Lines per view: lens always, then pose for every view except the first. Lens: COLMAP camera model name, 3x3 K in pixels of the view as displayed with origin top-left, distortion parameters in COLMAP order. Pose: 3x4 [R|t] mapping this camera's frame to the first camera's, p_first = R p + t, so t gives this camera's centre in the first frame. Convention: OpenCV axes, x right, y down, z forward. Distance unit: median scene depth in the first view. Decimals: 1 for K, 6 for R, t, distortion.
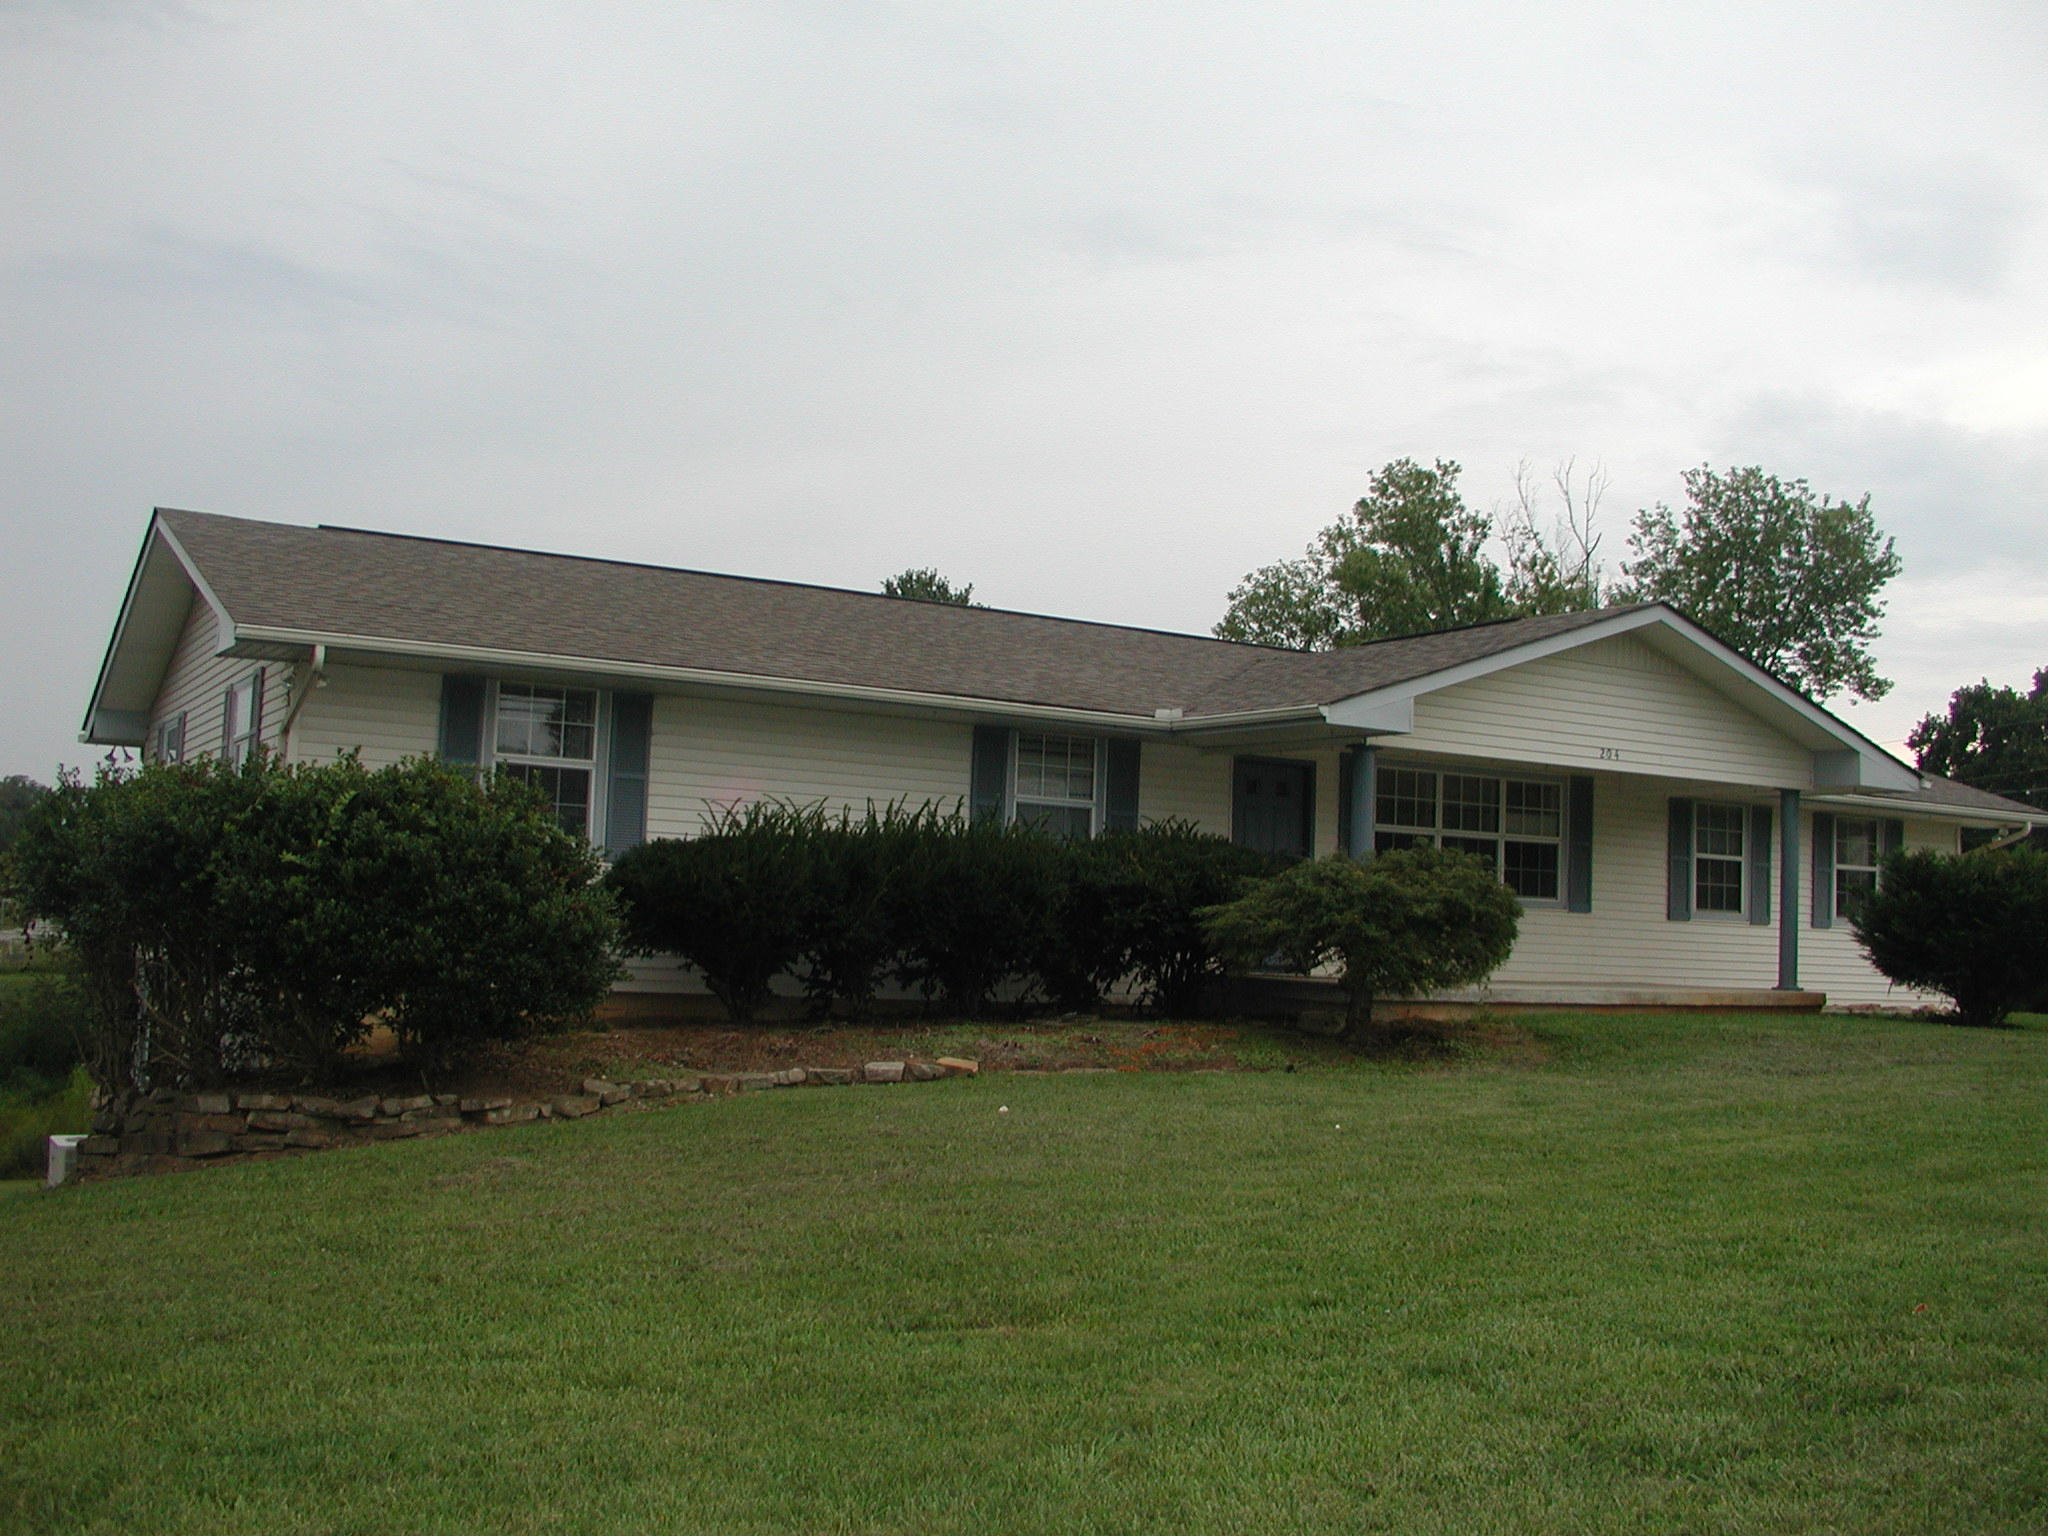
lens RADIAL K [[2079.2, 0, 1024.0], [0, 2079.2, 768.0], [0, 0, 1]] dist [-0.254811, 0.297967]
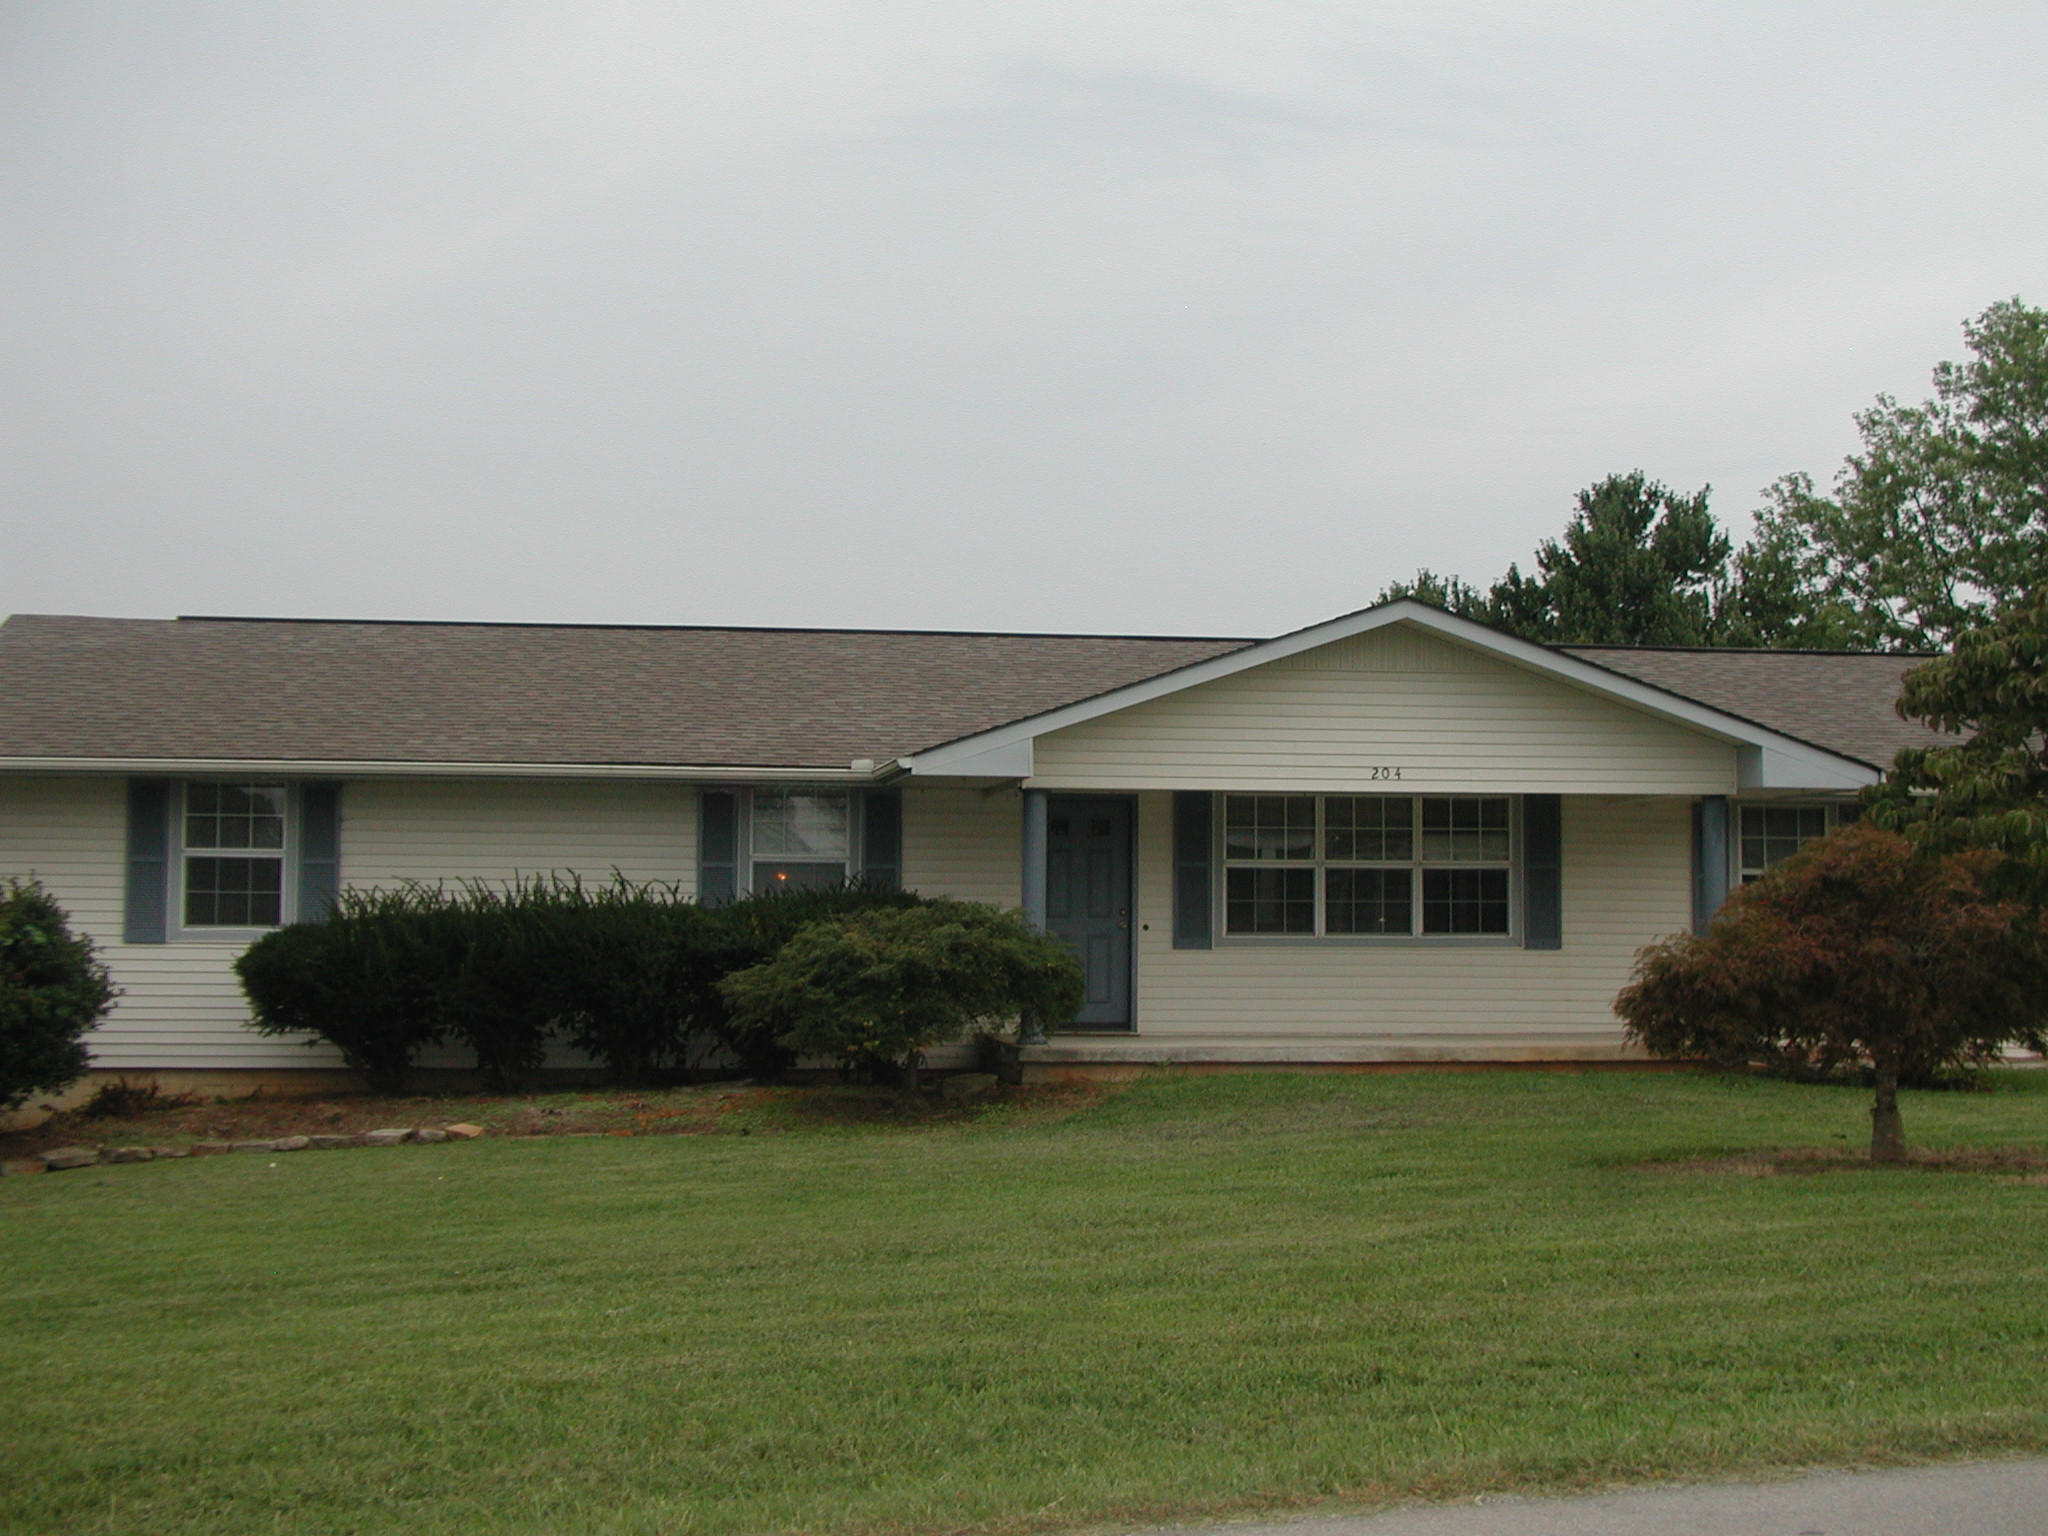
lens RADIAL K [[2962.1, 0, 1024.0], [0, 2962.1, 768.0], [0, 0, 1]] dist [-0.171855, 0.831064]
pose [[0.927724, -0.058216, -0.368699, 0.675482], [0.062370, 0.998053, -0.000652, -0.019914], [0.368019, -0.022391, 0.929549, -0.251167]]
